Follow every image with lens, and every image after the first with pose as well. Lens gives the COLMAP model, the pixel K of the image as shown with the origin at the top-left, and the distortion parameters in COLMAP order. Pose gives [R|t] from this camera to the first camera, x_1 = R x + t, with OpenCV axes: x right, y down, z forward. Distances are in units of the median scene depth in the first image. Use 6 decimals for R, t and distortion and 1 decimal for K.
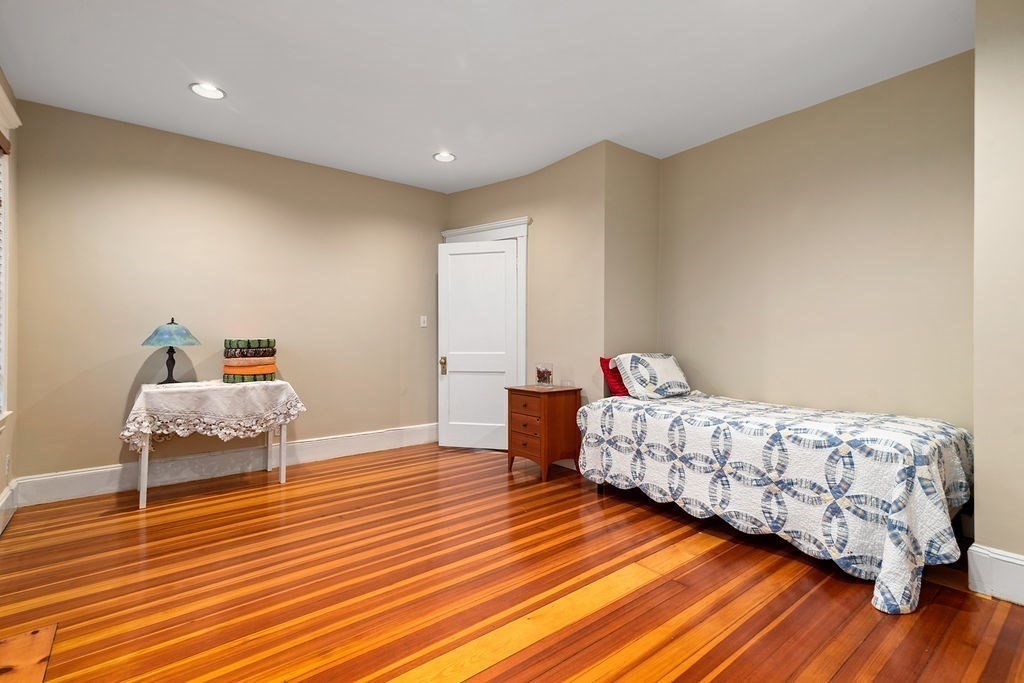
lens RADIAL K [[473.9, 0, 515.3], [0, 473.9, 339.2], [0, 0, 1]] dist [0.001008, 0.000100]
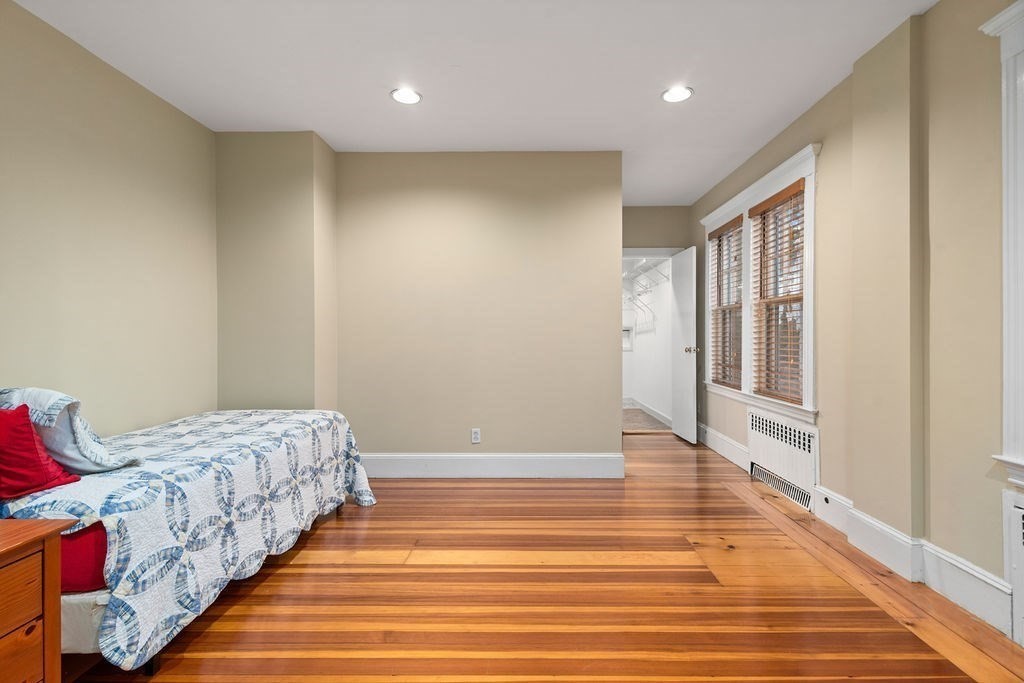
lens RADIAL K [[484.2, 0, 519.7], [0, 484.2, 339.3], [0, 0, 1]] dist [0.015053, -0.004700]
pose [[-0.769194, -0.002640, 0.639010, -0.481250], [-0.000589, 0.999994, 0.003423, -0.021417], [-0.639015, 0.002256, -0.769191, 1.276324]]
